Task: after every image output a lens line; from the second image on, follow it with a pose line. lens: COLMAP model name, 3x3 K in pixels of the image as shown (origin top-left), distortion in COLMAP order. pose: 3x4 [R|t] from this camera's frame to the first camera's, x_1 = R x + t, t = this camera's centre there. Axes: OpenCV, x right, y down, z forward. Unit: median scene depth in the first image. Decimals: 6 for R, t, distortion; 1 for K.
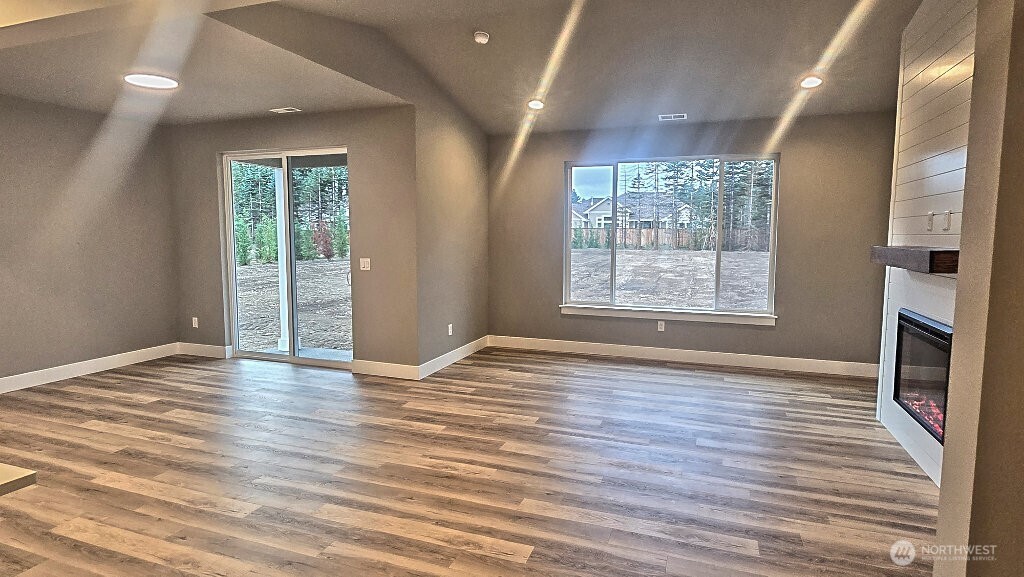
lens RADIAL K [[545.6, 0, 508.3], [0, 545.6, 289.1], [0, 0, 1]] dist [0.004652, 0.001643]
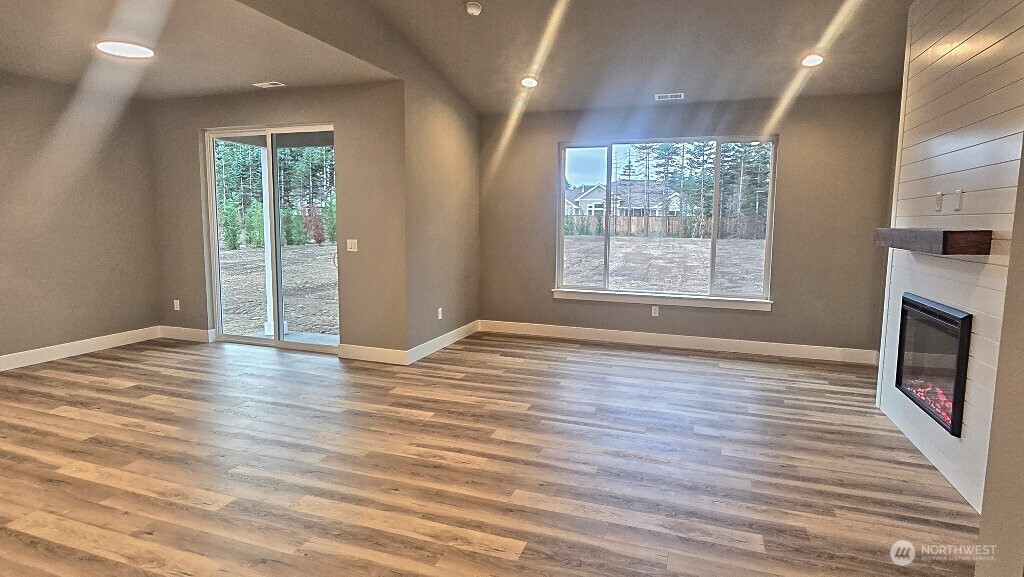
lens RADIAL K [[545.6, 0, 507.2], [0, 545.6, 278.7], [0, 0, 1]] dist [0.004652, 0.001643]
pose [[0.999880, 0.005402, 0.014515, -0.001128], [-0.005498, 0.999963, 0.006585, 0.006838], [-0.014478, -0.006664, 0.999873, 0.035449]]
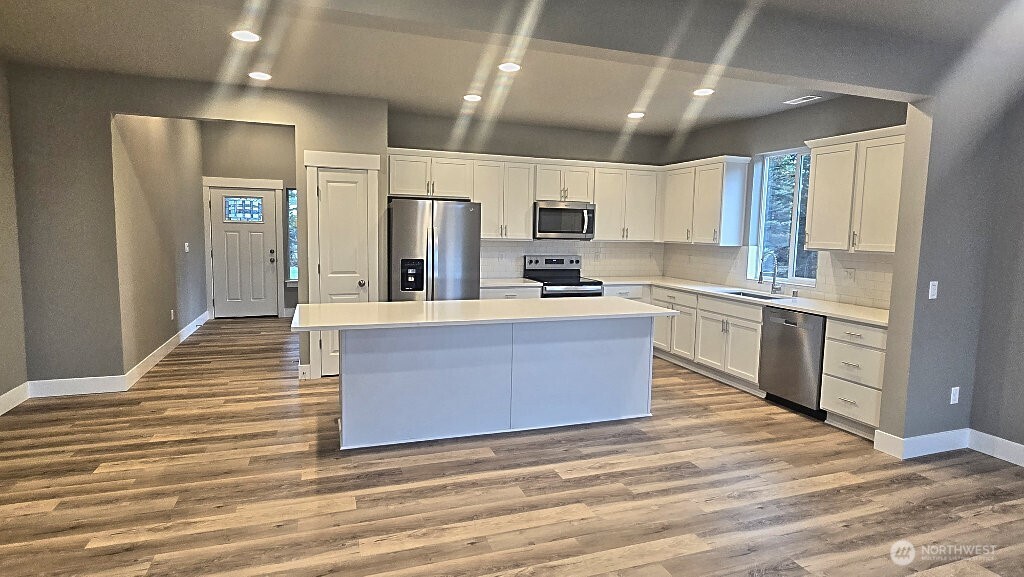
lens RADIAL K [[545.6, 0, 512.8], [0, 545.6, 286.4], [0, 0, 1]] dist [0.004652, 0.001643]
pose [[-0.767755, 0.045798, -0.639105, -0.031284], [-0.091001, 0.979538, 0.179513, -0.096771], [0.634249, 0.195981, -0.747877, 0.959915]]
